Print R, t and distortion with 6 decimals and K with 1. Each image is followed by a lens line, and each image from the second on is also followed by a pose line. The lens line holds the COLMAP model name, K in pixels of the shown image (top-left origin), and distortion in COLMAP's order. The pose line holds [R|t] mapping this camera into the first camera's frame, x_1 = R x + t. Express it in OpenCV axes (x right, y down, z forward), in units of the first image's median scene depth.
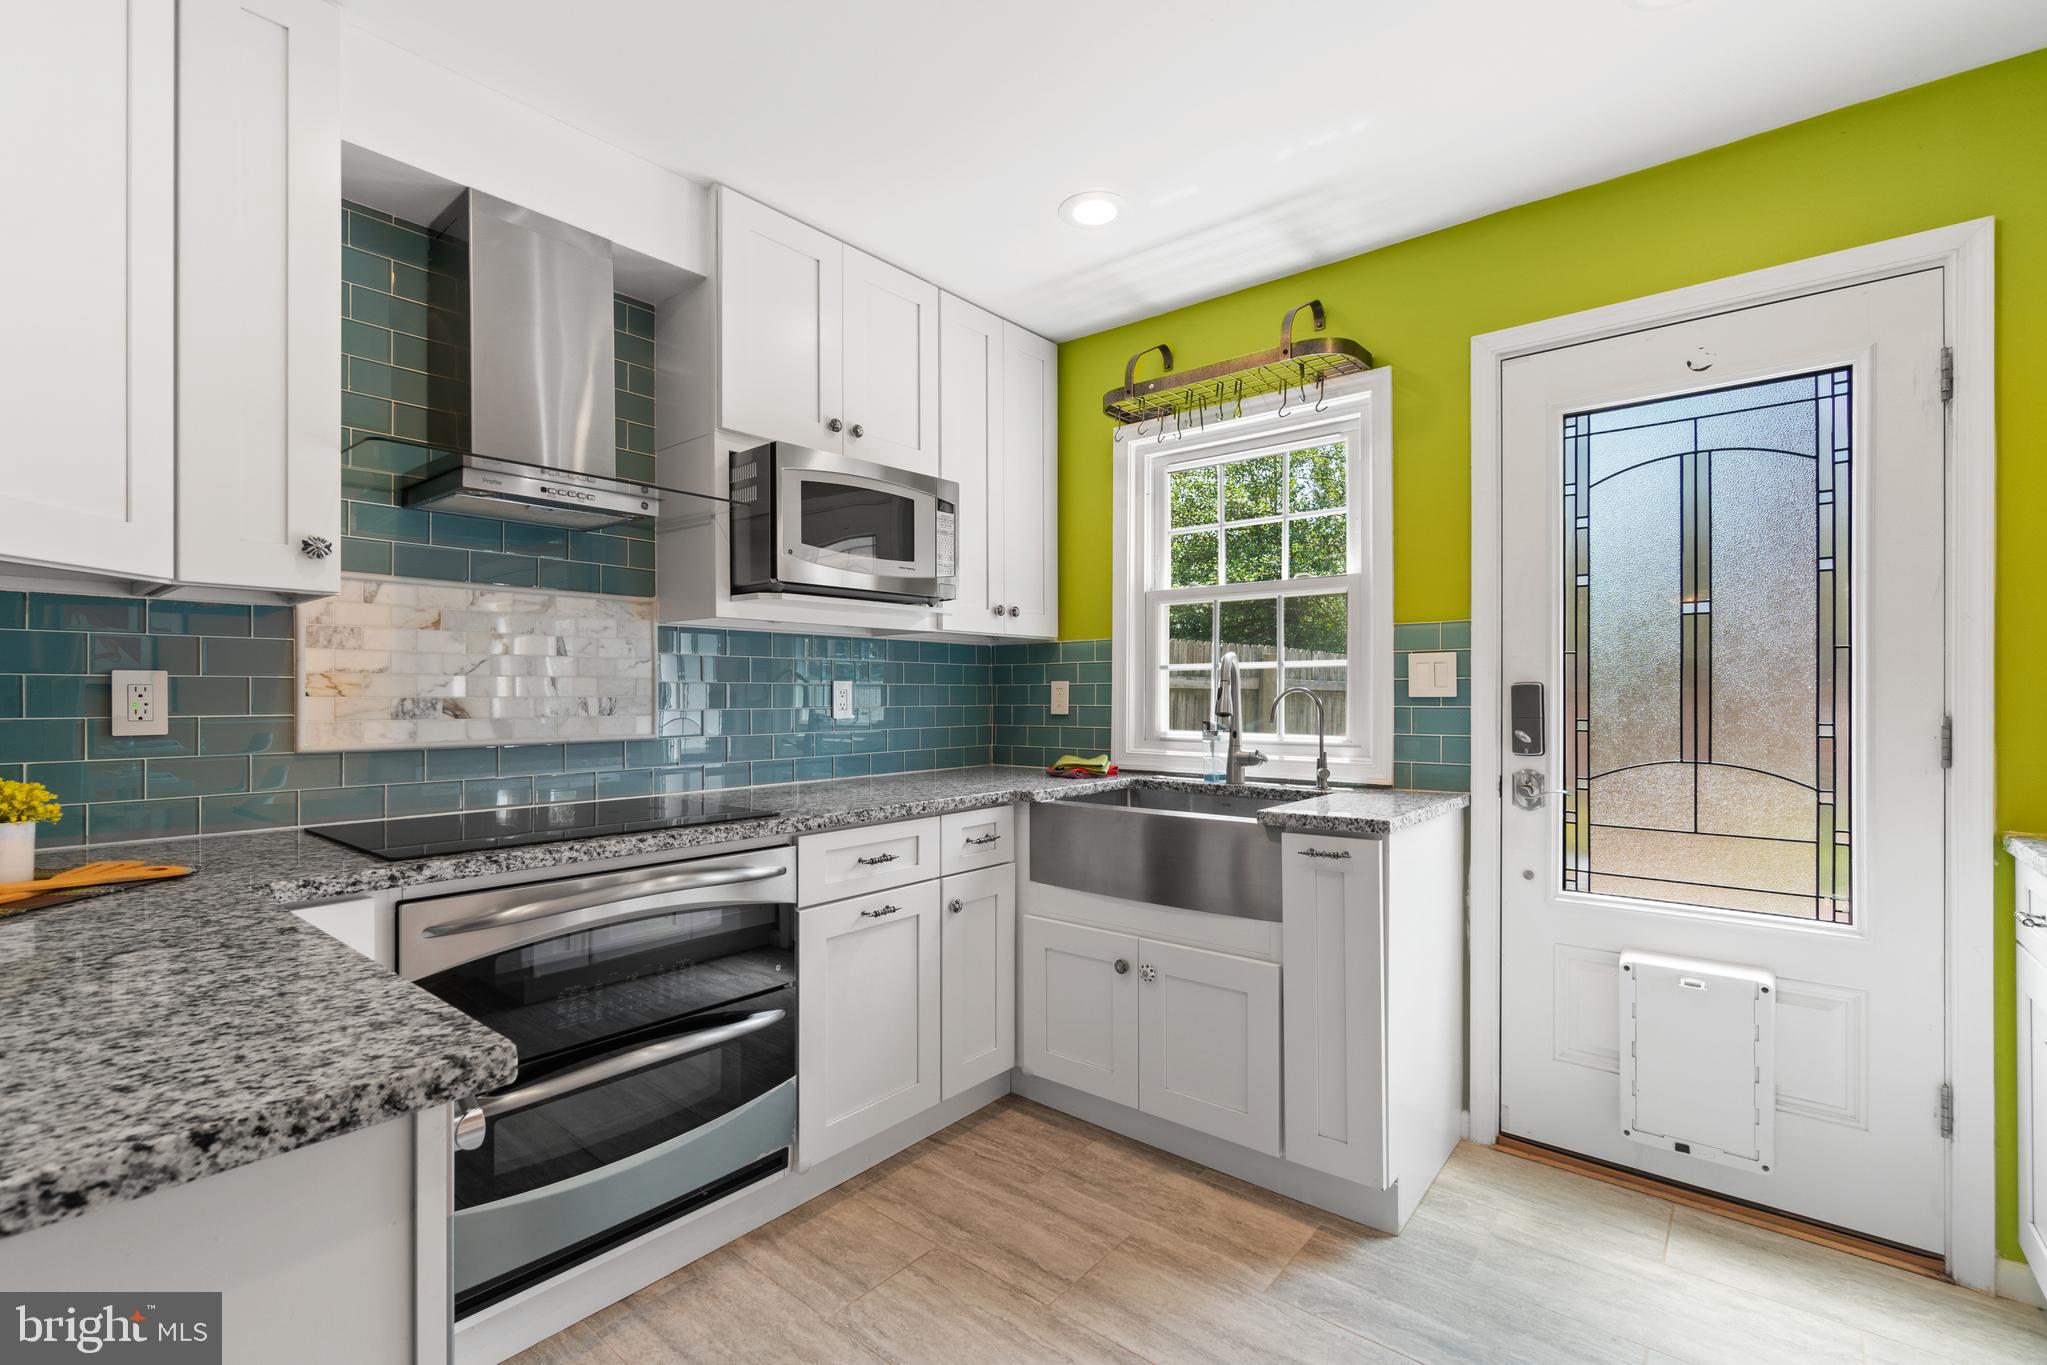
lens RADIAL K [[900.6, 0, 1022.1], [0, 900.6, 695.7], [0, 0, 1]] dist [-0.003527, 0.000581]
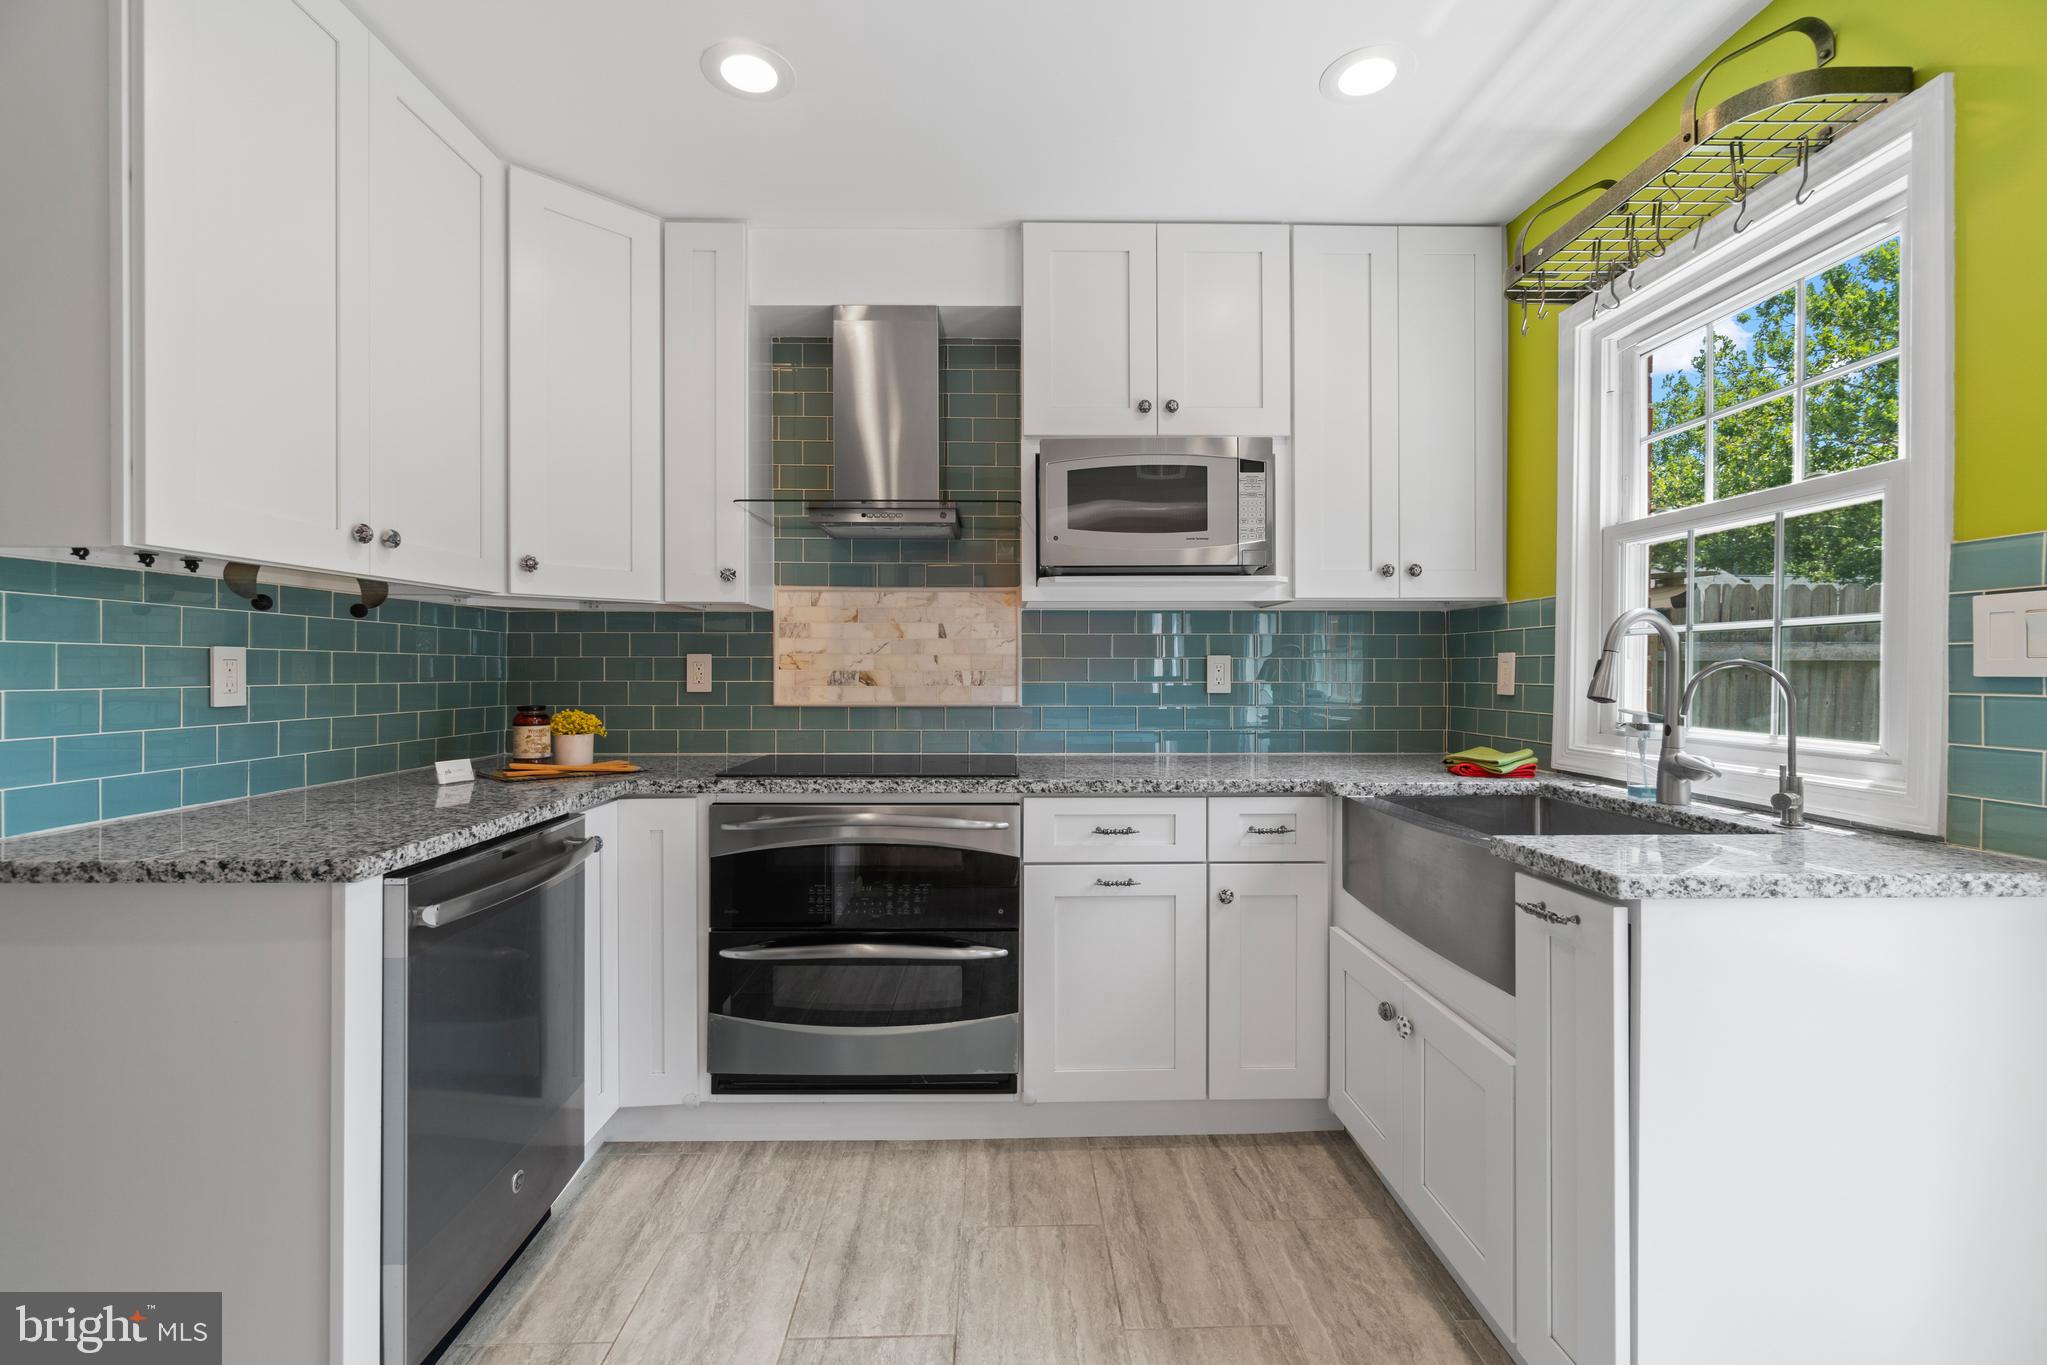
lens RADIAL K [[891.3, 0, 1026.2], [0, 891.3, 670.8], [0, 0, 1]] dist [-0.000928, 0.000306]
pose [[0.664051, 0.003845, -0.747678, 0.499829], [-0.002806, 0.999993, 0.002651, -0.001634], [0.747682, 0.000338, 0.664056, 0.243617]]
